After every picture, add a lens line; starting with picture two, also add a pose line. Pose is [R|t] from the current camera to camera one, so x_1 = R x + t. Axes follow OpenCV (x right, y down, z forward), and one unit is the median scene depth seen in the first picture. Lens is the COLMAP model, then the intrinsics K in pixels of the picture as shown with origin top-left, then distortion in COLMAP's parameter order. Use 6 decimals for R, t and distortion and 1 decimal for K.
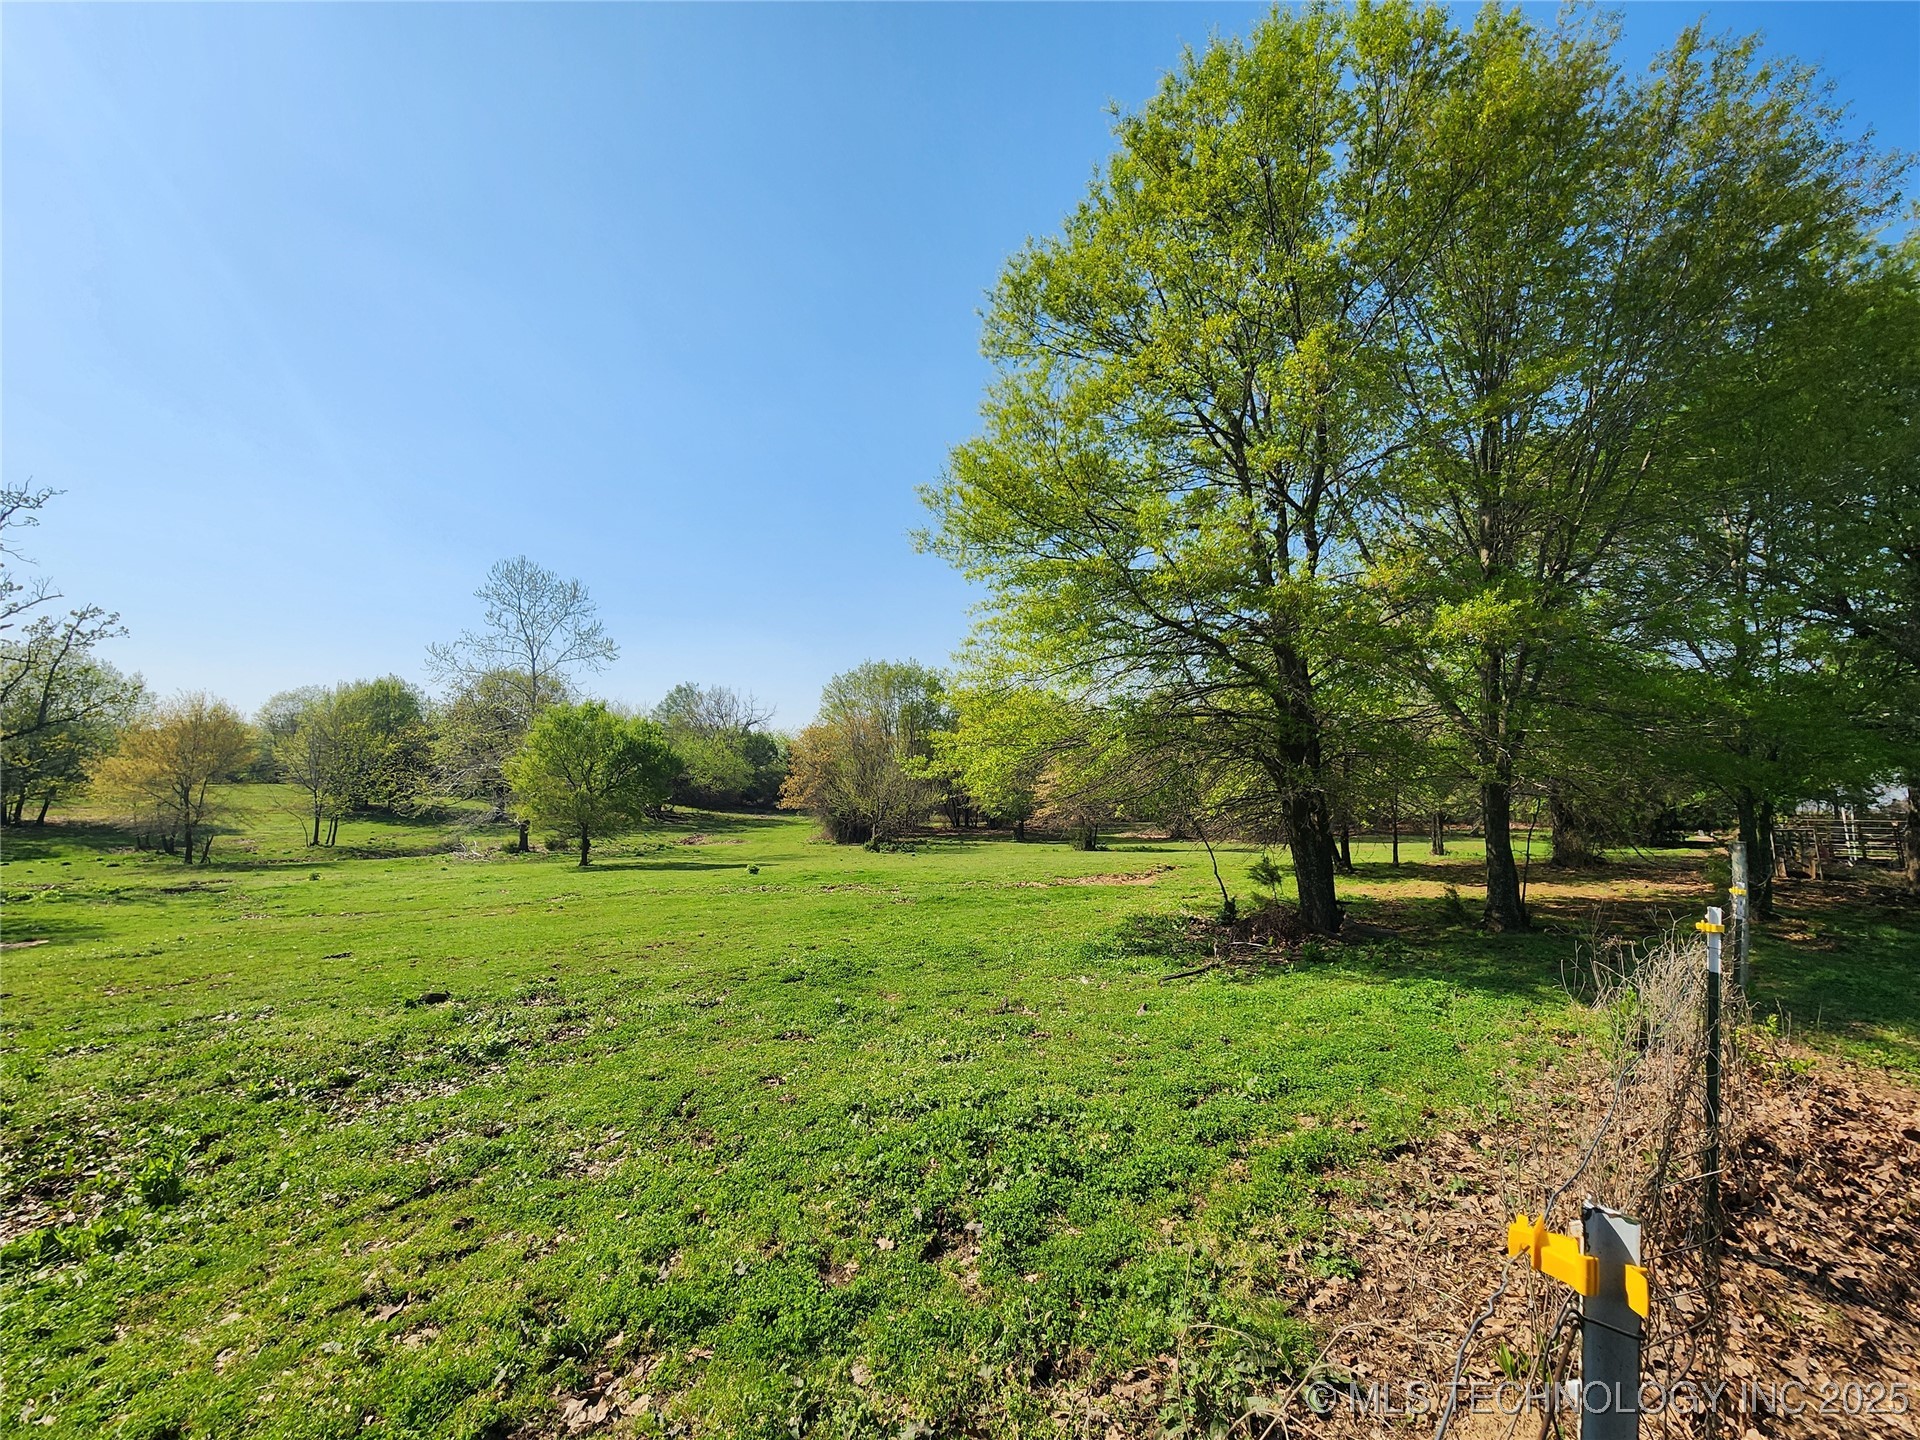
lens RADIAL K [[776.5, 0, 953.1], [0, 776.5, 721.9], [0, 0, 1]] dist [0.011553, 0.000040]
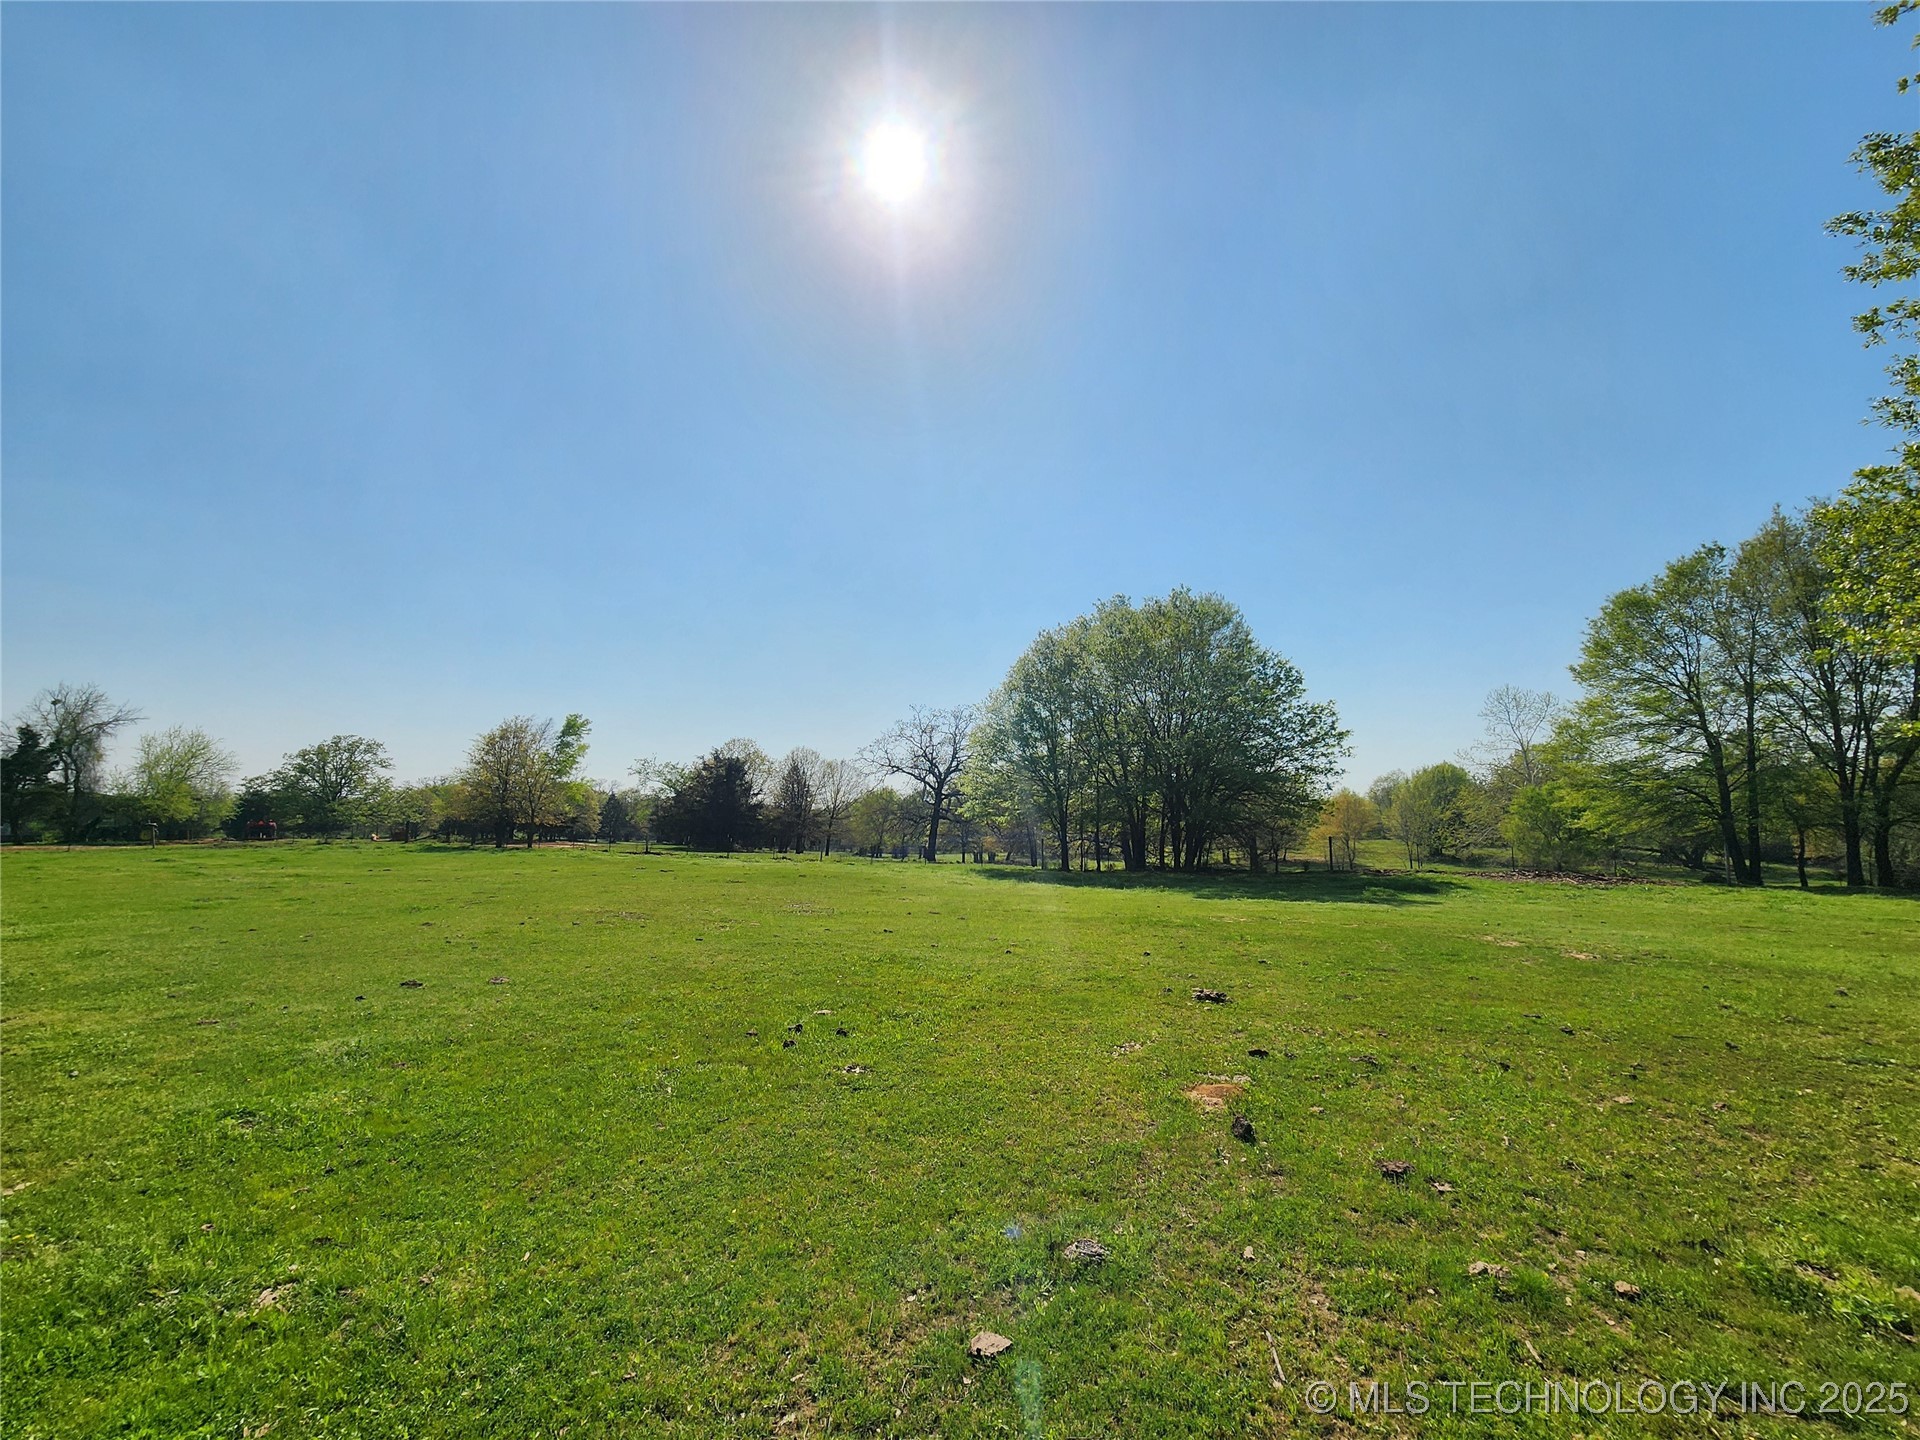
lens RADIAL K [[776.5, 0, 954.2], [0, 776.5, 722.4], [0, 0, 1]] dist [0.011553, 0.000040]
pose [[0.350512, -0.138406, -0.926275, 0.341907], [0.075272, 0.989984, -0.119441, -0.032901], [0.933528, -0.027857, 0.357420, -0.393548]]
